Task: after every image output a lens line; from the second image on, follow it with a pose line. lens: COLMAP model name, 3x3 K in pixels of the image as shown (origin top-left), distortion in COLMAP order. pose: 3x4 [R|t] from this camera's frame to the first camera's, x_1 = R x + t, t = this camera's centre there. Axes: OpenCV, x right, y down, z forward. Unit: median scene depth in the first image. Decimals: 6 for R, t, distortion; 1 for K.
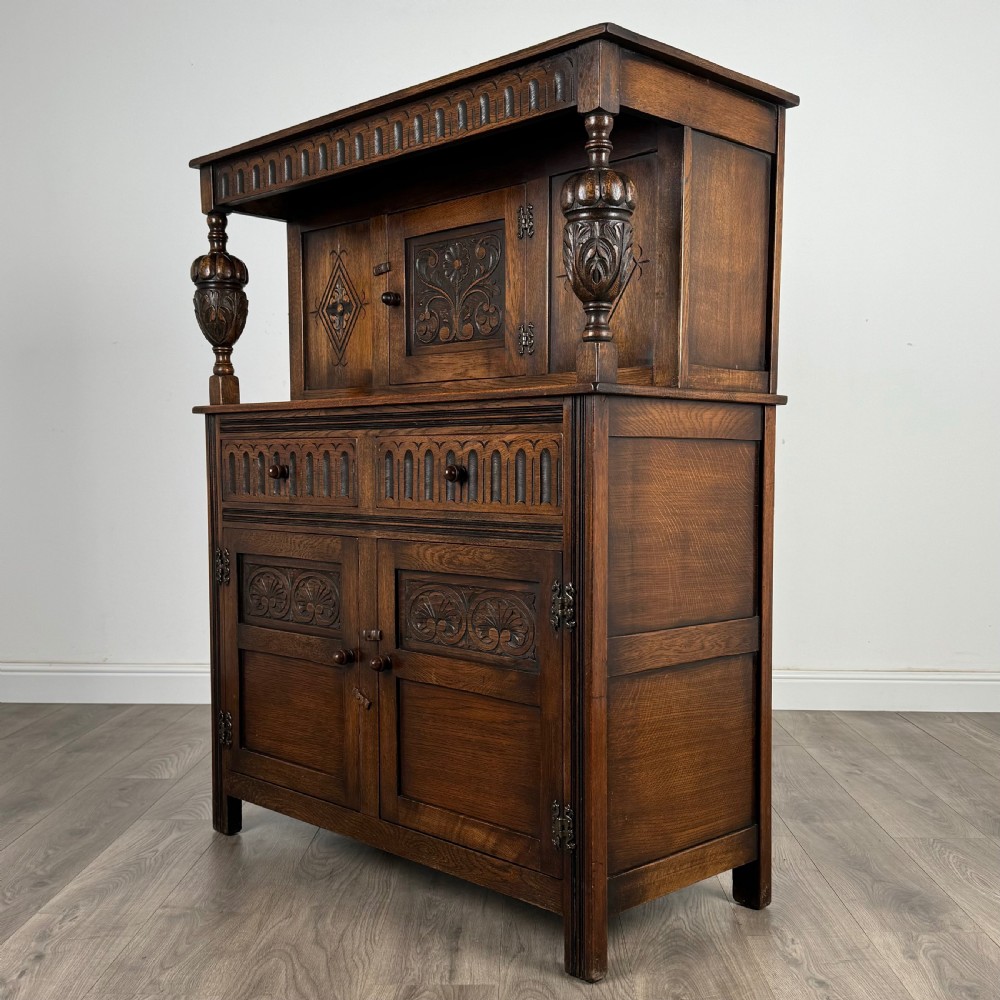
lens RADIAL K [[1207.5, 0, 514.8], [0, 1207.5, 554.4], [0, 0, 1]] dist [0.071699, 0.000000]
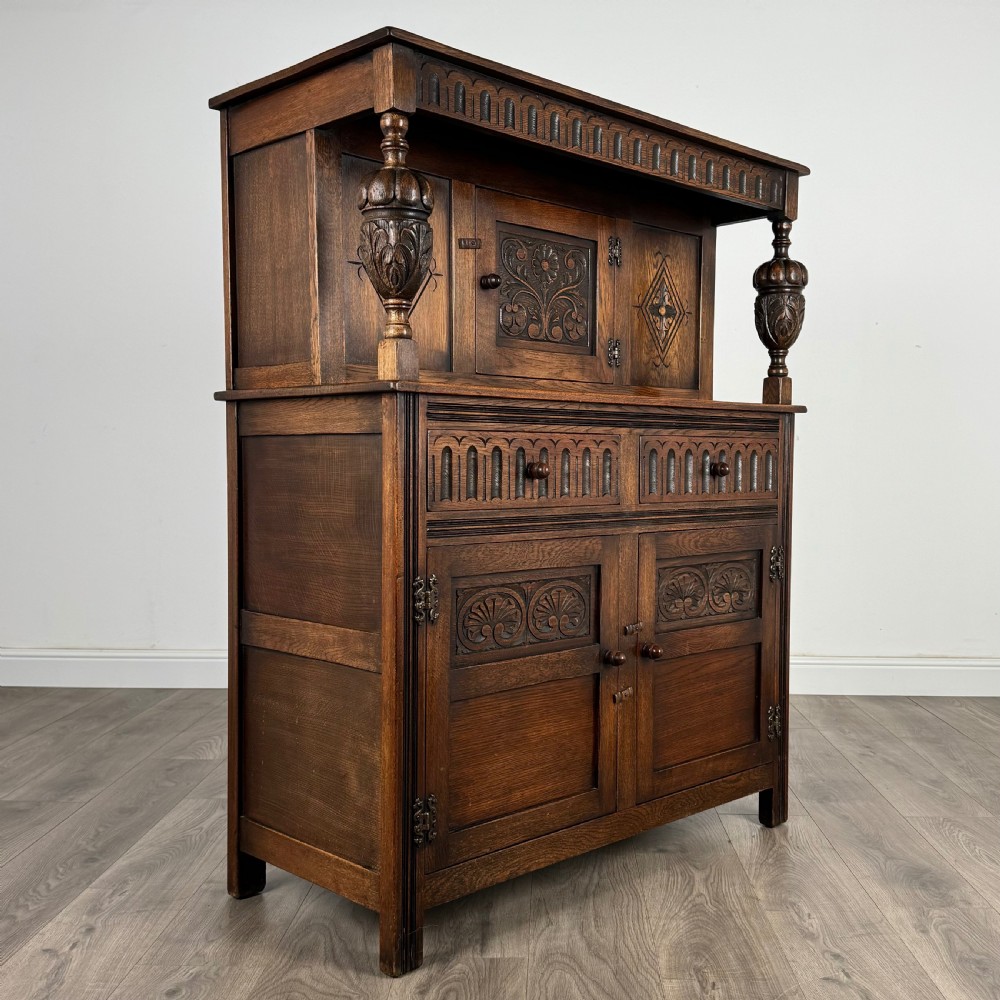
lens RADIAL K [[1125.7, 0, 515.1], [0, 1125.7, 526.2], [0, 0, 1]] dist [0.082181, 0.000000]
pose [[0.012198, -0.059946, 0.998127, -1.065691], [0.070198, 0.995790, 0.058948, -0.082660], [-0.997458, 0.069348, 0.016355, 1.076671]]
